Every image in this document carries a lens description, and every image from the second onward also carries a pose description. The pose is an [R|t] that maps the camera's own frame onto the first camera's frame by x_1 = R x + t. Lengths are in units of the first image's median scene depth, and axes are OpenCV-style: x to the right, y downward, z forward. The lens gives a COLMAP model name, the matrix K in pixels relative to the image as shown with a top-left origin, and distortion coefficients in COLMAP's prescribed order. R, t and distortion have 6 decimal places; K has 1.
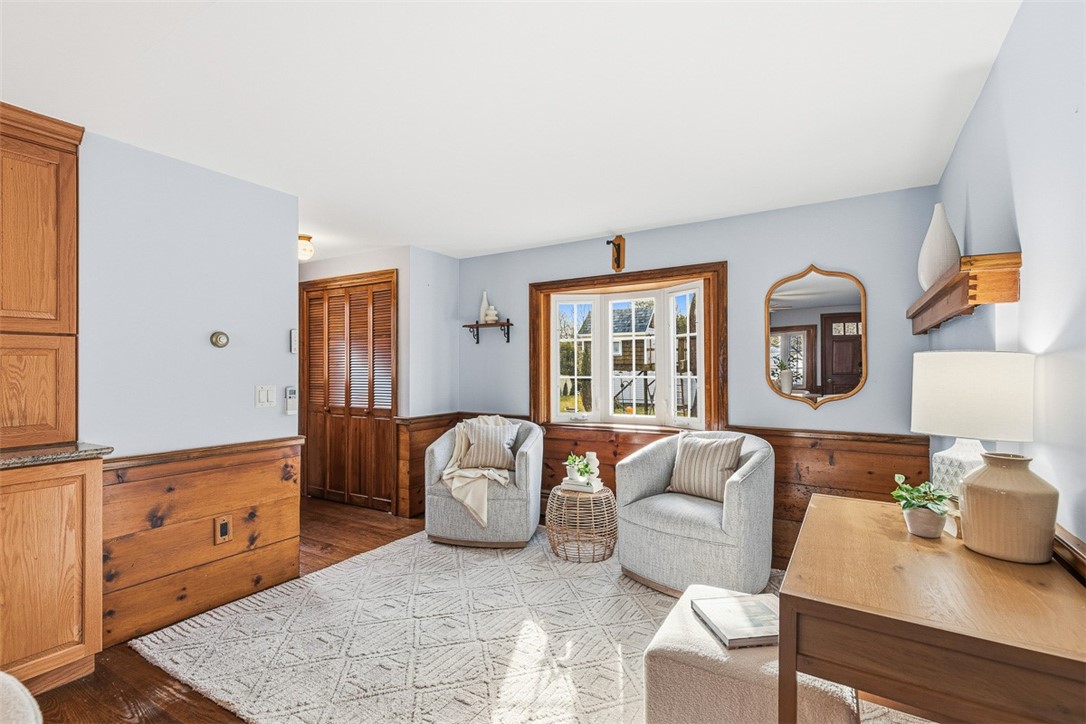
lens RADIAL K [[493.8, 0, 549.2], [0, 493.8, 362.6], [0, 0, 1]] dist [0.012871, -0.002835]
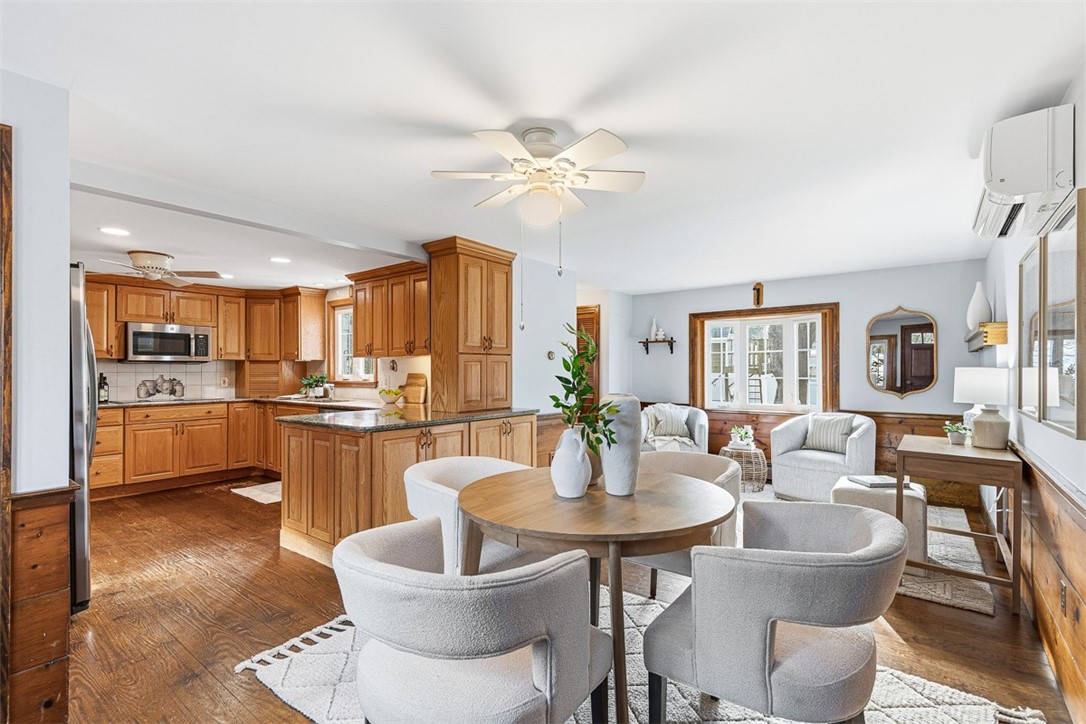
lens RADIAL K [[493.8, 0, 547.6], [0, 493.8, 364.2], [0, 0, 1]] dist [0.012871, -0.002835]
pose [[0.993979, 0.003004, -0.109532, -0.345030], [-0.002869, 0.999995, 0.001385, -0.012755], [0.109535, -0.001063, 0.993982, -0.582930]]
